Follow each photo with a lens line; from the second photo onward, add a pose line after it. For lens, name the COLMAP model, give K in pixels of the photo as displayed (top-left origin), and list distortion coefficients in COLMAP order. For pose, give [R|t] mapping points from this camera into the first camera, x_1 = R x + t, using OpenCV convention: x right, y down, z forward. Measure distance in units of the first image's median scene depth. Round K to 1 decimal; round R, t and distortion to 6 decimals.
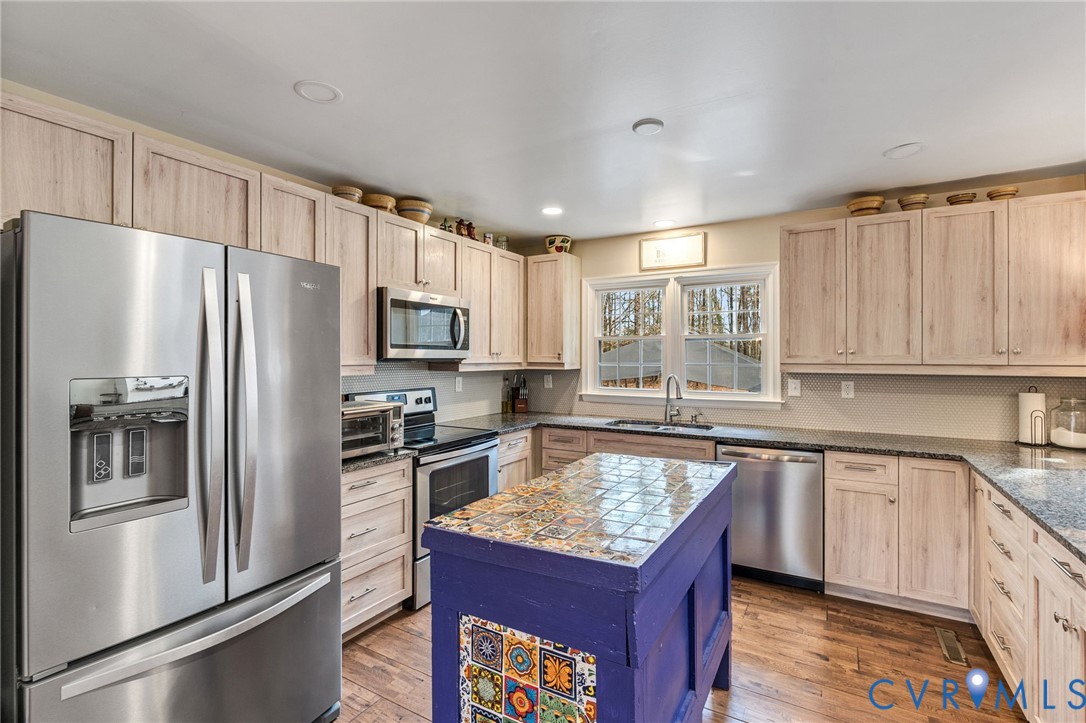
lens RADIAL K [[499.3, 0, 544.1], [0, 499.3, 354.9], [0, 0, 1]] dist [-0.008288, 0.001272]
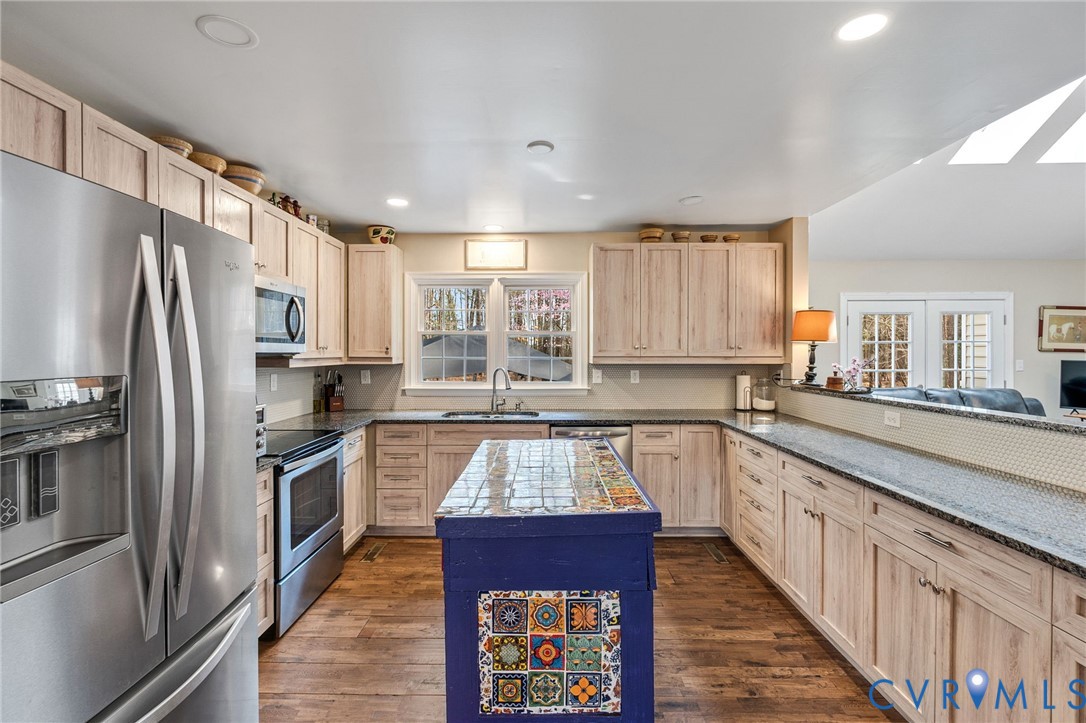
lens RADIAL K [[499.3, 0, 539.7], [0, 499.3, 356.5], [0, 0, 1]] dist [-0.008288, 0.001272]
pose [[0.868007, -0.005450, 0.496521, -0.280738], [-0.001164, 0.999915, 0.013010, 0.001527], [-0.496550, -0.011870, 0.867927, 0.011178]]
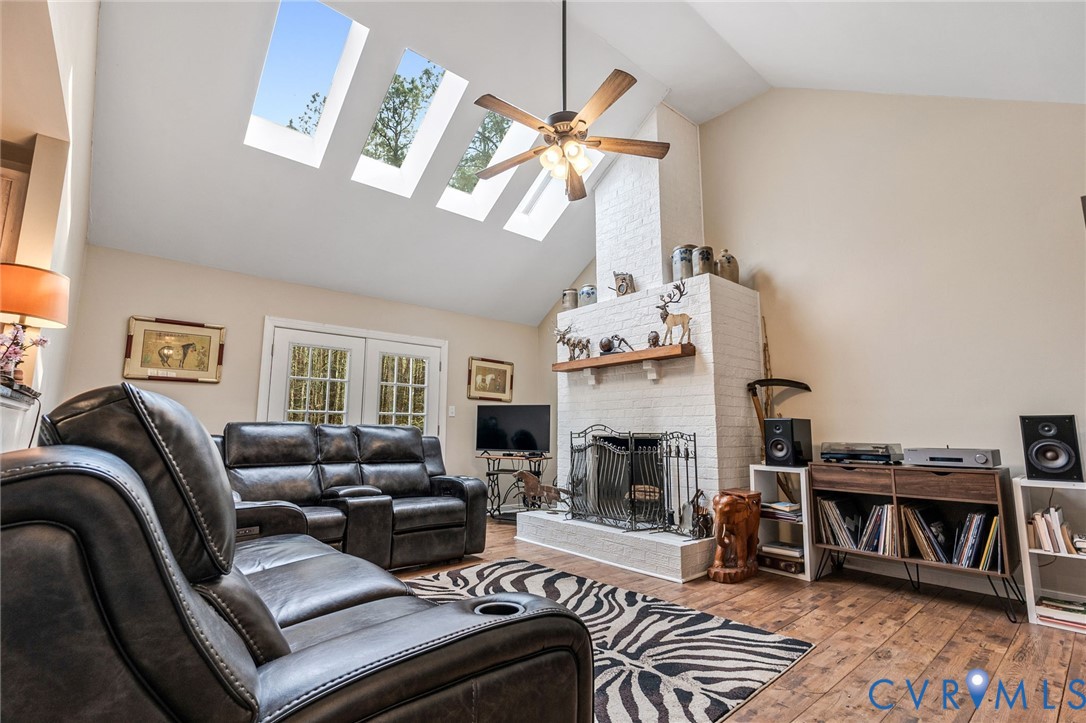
lens RADIAL K [[499.3, 0, 540.7], [0, 499.3, 362.2], [0, 0, 1]] dist [-0.008288, 0.001272]
pose [[0.321922, 0.136998, 0.936802, 0.518779], [-0.008894, 0.989869, -0.141702, 0.151703], [-0.946725, 0.037285, 0.319879, -0.246047]]
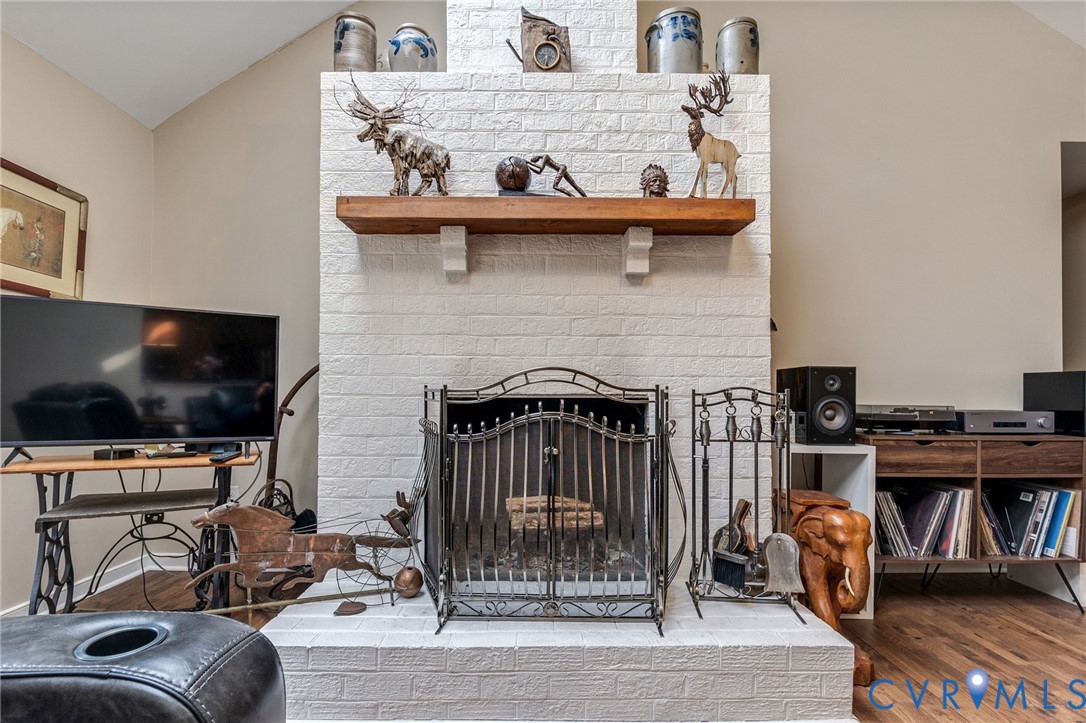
lens RADIAL K [[499.3, 0, 542.3], [0, 499.3, 390.7], [0, 0, 1]] dist [-0.008288, 0.001272]
pose [[-0.520307, 0.004455, 0.853967, 1.537871], [-0.006153, 0.999941, -0.008966, 0.154731], [-0.853957, -0.009920, -0.520249, 0.392885]]
